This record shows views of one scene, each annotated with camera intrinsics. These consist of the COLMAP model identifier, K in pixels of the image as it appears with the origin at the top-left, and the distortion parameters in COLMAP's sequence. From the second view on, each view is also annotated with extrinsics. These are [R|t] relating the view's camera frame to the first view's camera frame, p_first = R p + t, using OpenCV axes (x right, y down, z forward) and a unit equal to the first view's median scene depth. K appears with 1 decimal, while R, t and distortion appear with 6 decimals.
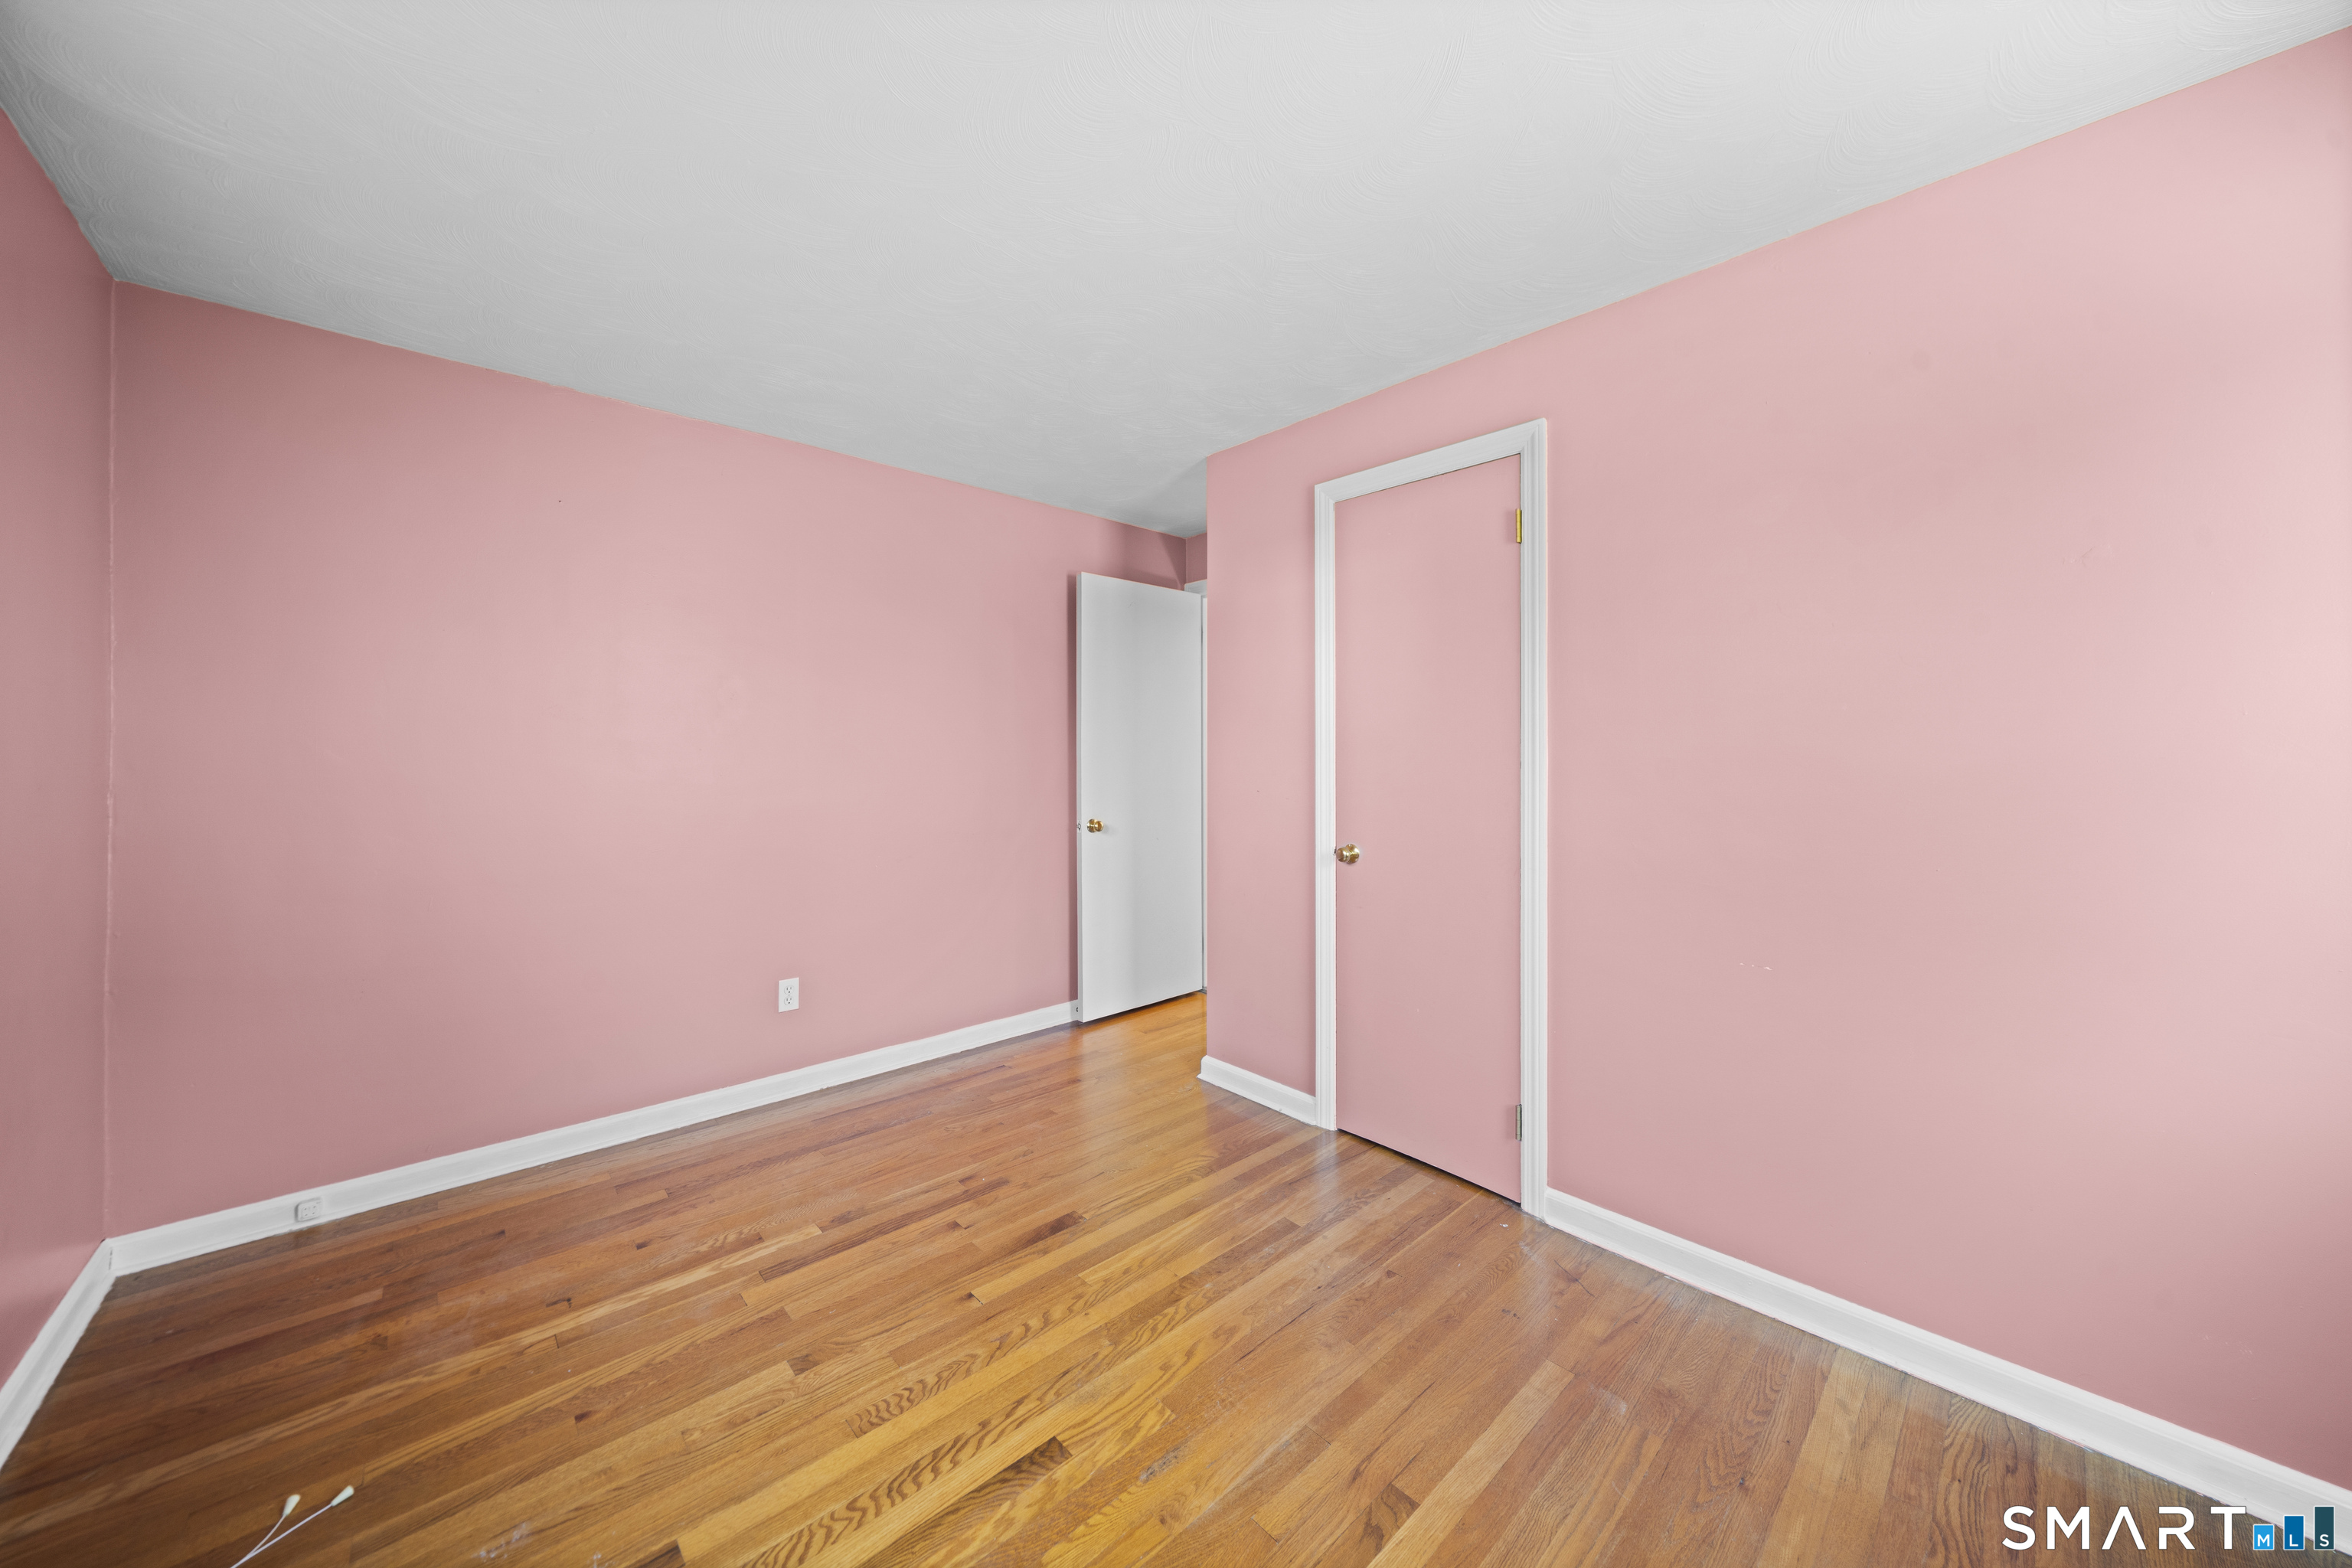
lens RADIAL K [[815.6, 0, 1164.8], [0, 815.6, 754.9], [0, 0, 1]] dist [0.000390, 0.000004]
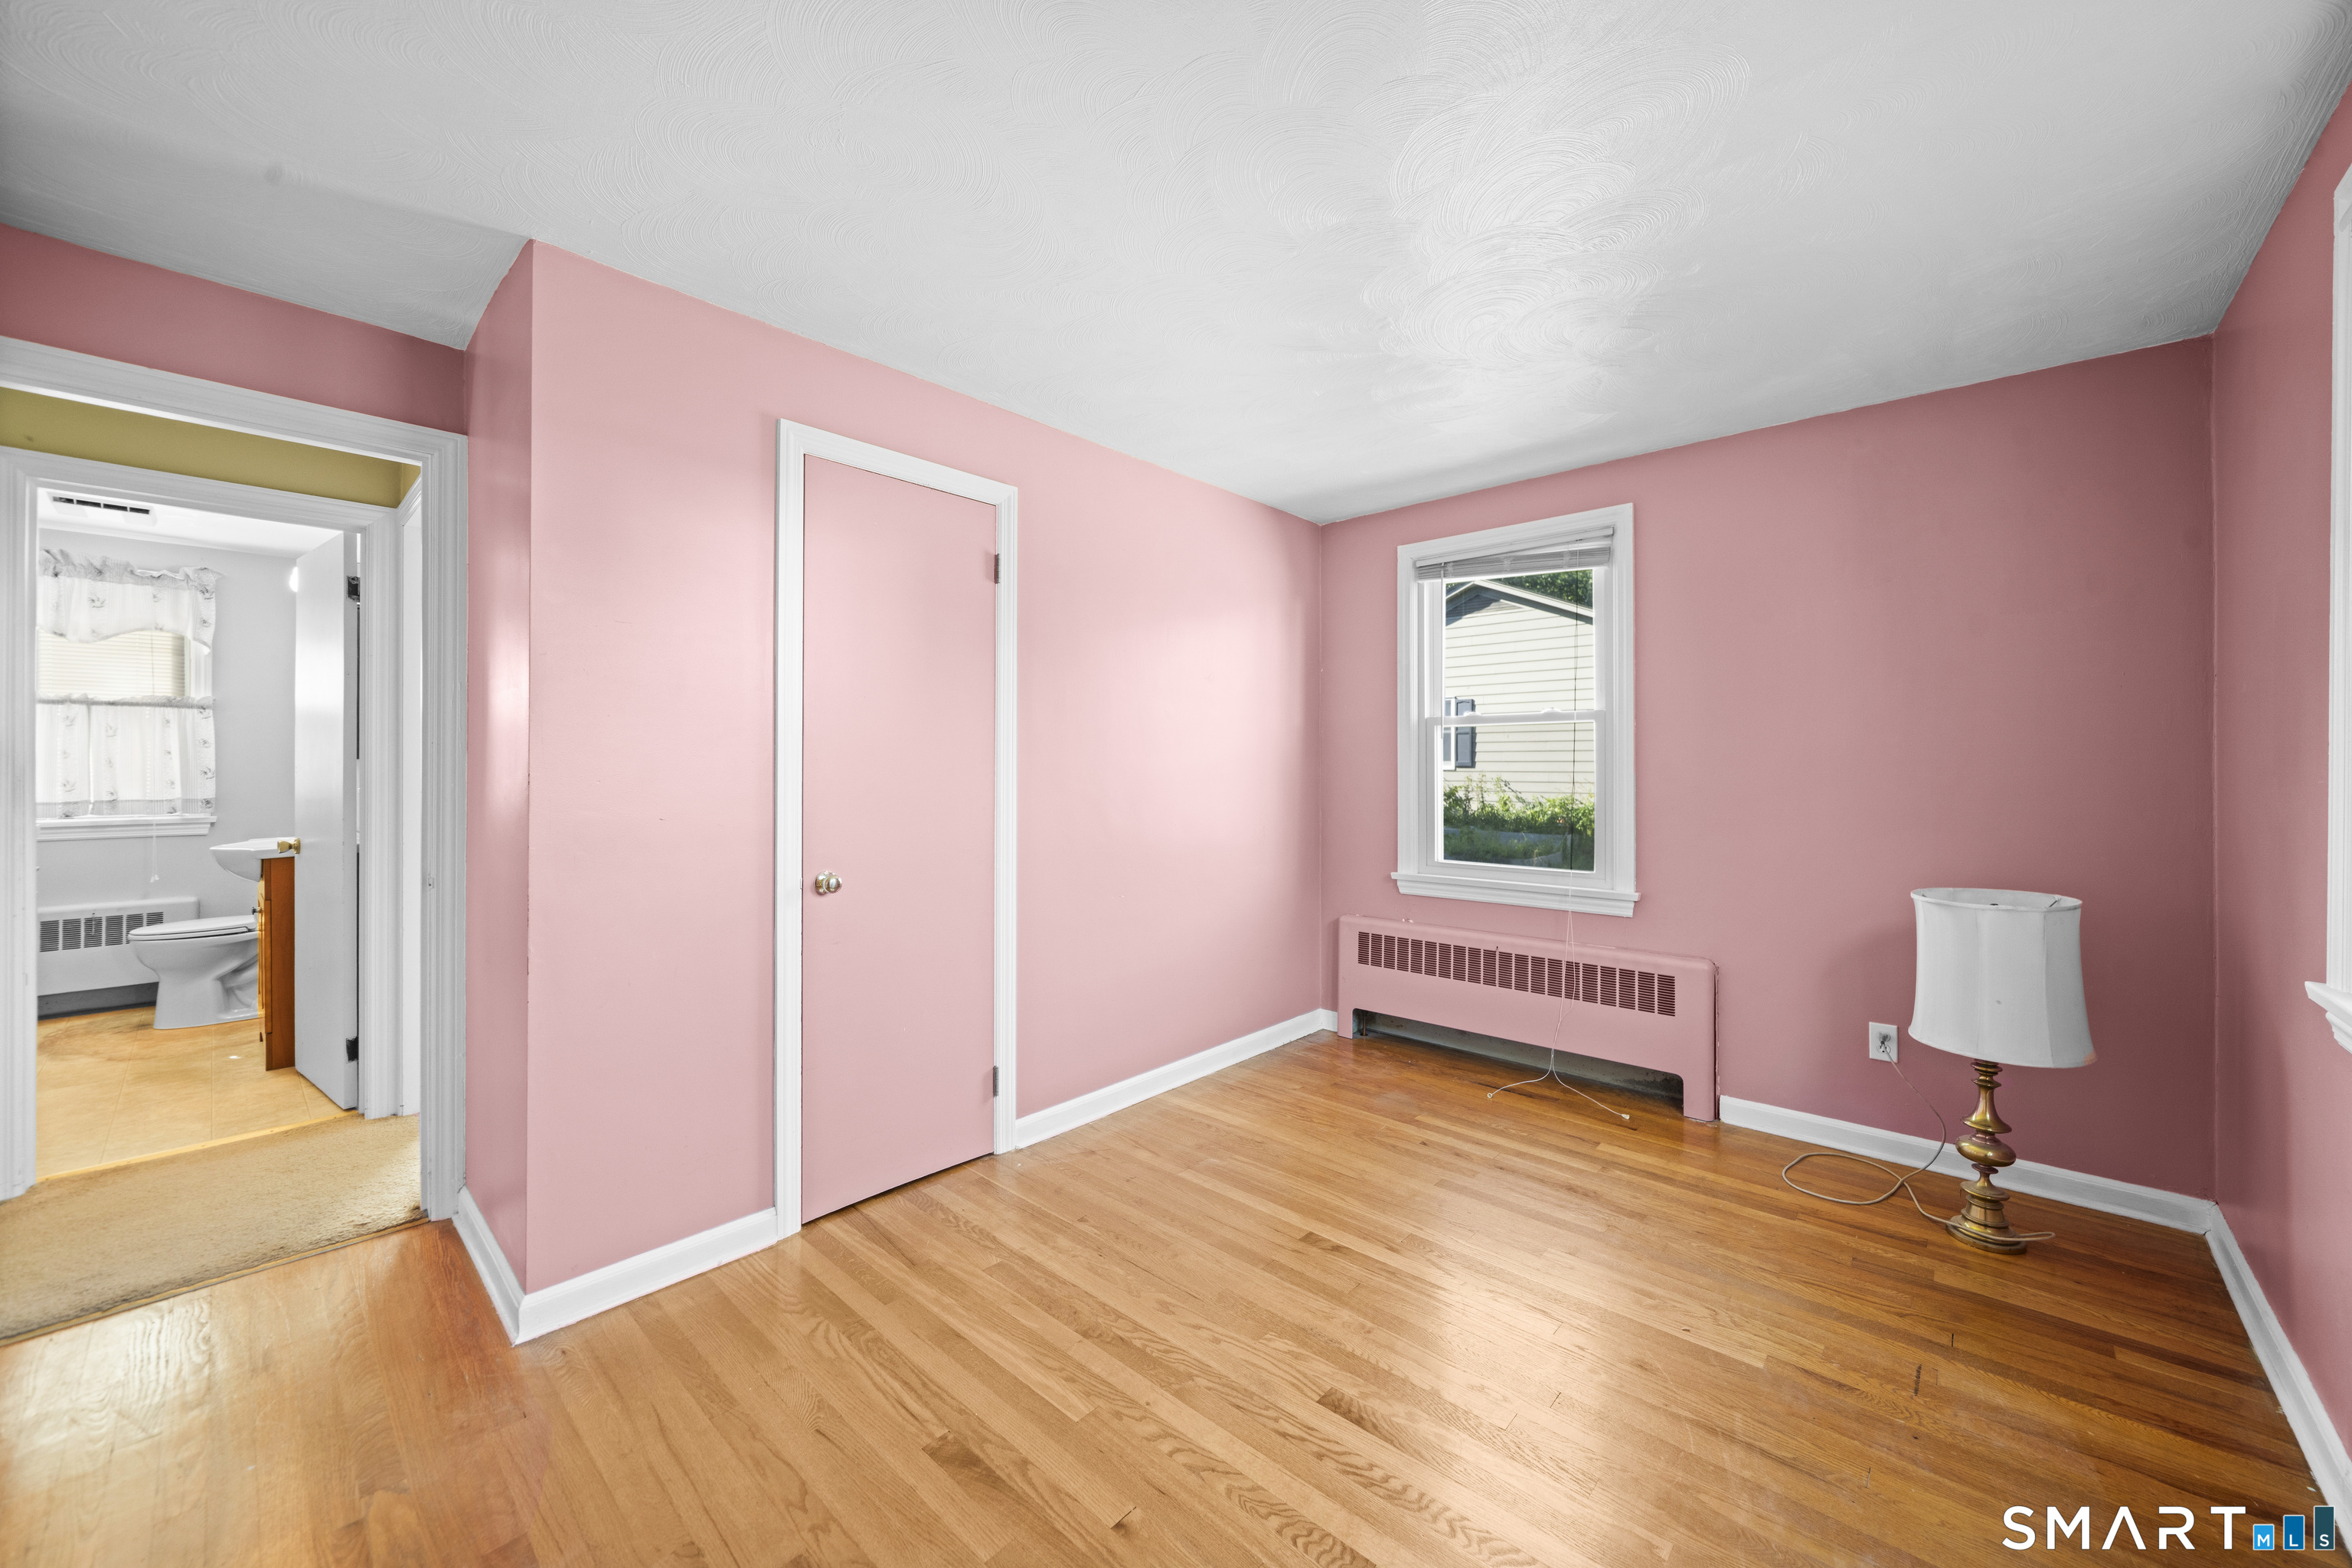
lens RADIAL K [[882.6, 0, 1182.7], [0, 882.6, 769.0], [0, 0, 1]] dist [0.000561, -0.000096]
pose [[-0.090590, 0.000513, 0.995888, -1.015476], [-0.001001, 0.999999, -0.000606, 0.006077], [-0.995888, -0.001052, -0.090590, 1.023199]]
